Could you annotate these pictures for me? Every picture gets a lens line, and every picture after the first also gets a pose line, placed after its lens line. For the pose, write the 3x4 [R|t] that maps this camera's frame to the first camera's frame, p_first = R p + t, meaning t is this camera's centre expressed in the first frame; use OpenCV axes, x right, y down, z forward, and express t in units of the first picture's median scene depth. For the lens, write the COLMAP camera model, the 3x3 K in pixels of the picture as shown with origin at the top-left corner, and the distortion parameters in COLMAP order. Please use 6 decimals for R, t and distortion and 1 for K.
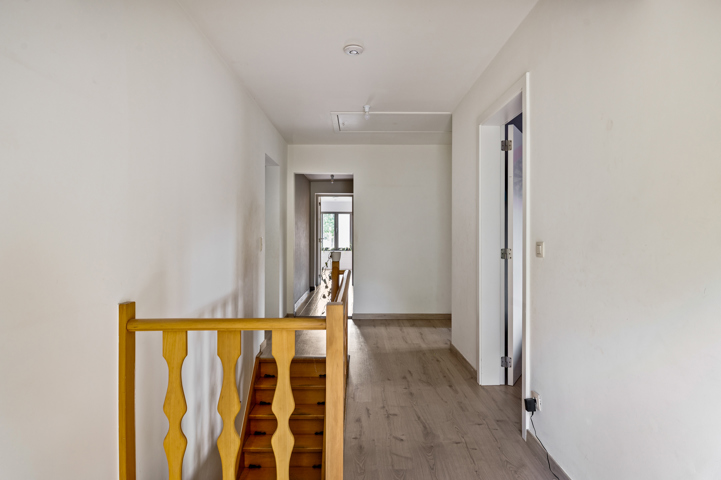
lens RADIAL K [[393.8, 0, 361.8], [0, 393.8, 240.5], [0, 0, 1]] dist [0.003727, -0.006582]
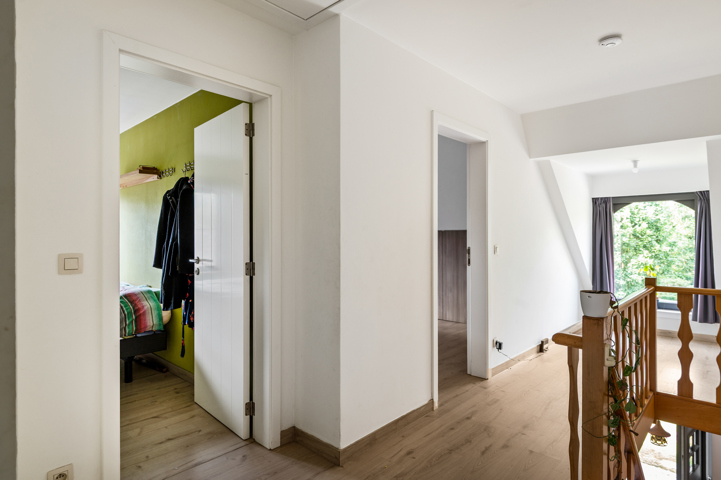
lens RADIAL K [[414.2, 0, 361.5], [0, 414.2, 238.8], [0, 0, 1]] dist [-0.005390, -0.000644]
pose [[-0.744011, 0.003583, 0.668157, -0.187842], [0.000901, 0.999990, -0.004358, -0.013809], [-0.668166, -0.002640, -0.744007, 1.688489]]
